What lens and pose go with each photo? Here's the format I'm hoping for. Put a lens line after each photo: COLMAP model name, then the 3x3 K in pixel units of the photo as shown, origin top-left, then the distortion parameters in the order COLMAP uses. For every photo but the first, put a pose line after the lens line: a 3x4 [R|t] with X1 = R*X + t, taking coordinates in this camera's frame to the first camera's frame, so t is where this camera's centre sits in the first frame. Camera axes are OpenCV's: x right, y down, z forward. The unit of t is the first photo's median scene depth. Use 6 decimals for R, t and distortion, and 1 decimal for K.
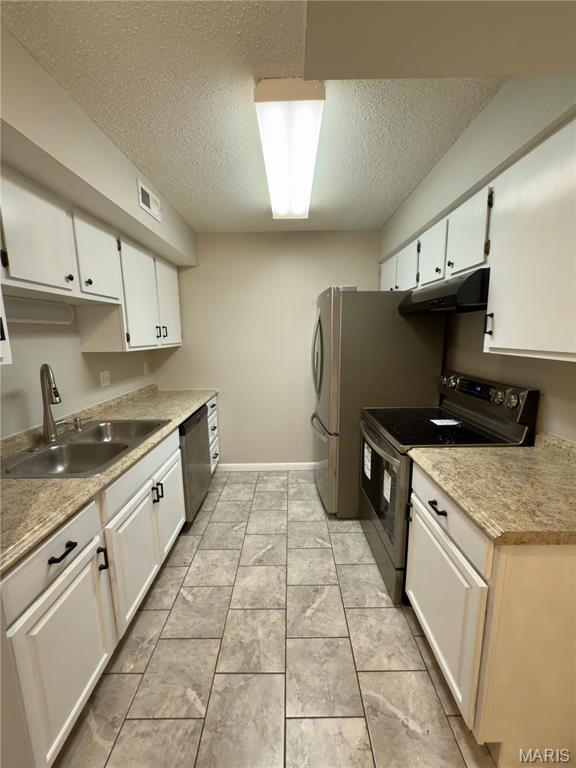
lens RADIAL K [[306.0, 0, 288.0], [0, 306.0, 384.0], [0, 0, 1]] dist [0.000105, 0.000124]
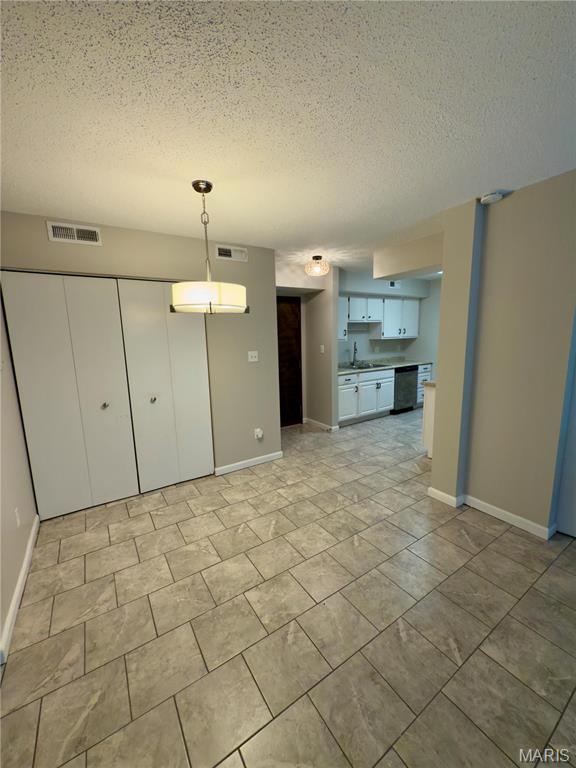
lens RADIAL K [[306.0, 0, 288.0], [0, 306.0, 384.0], [0, 0, 1]] dist [0.000105, 0.000124]
pose [[0.548510, 0.137494, -0.824762, 1.314828], [-0.119367, 0.989161, 0.085516, 0.154565], [0.827580, 0.051543, 0.558977, -1.192123]]
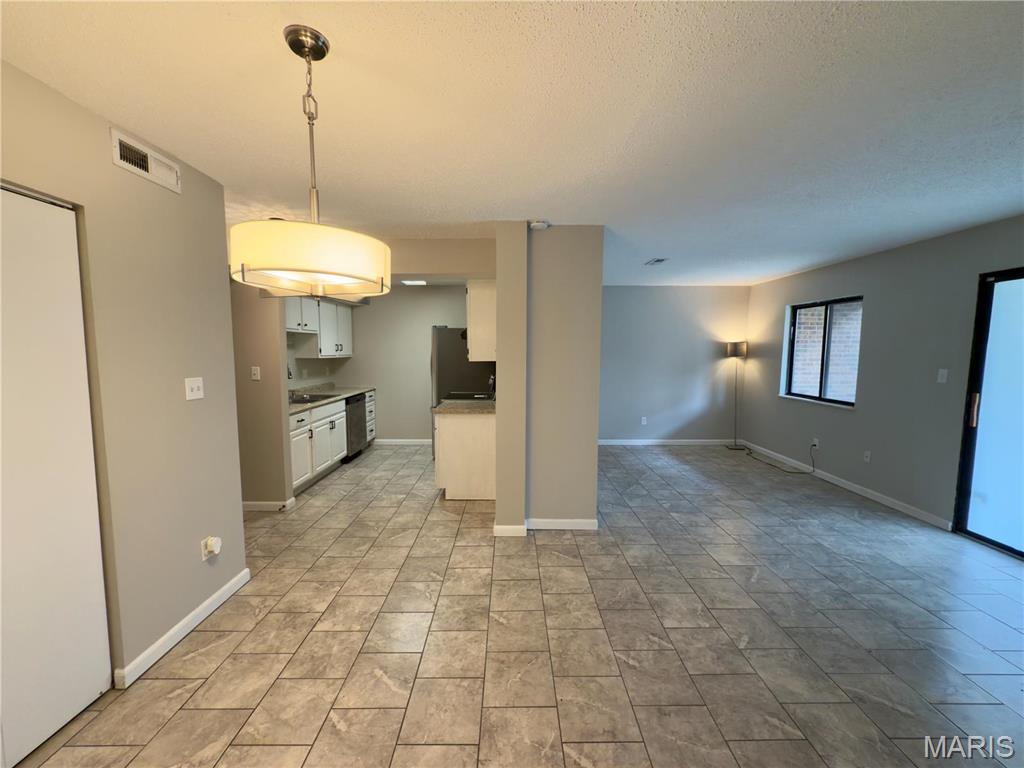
lens RADIAL K [[408.0, 0, 512.4], [0, 408.0, 386.1], [0, 0, 1]] dist [0.000105, 0.000124]
pose [[0.999710, 0.021530, 0.010792, 0.634333], [-0.020667, 0.997004, -0.074532, 0.227651], [-0.012365, 0.074287, 0.997160, -1.500428]]
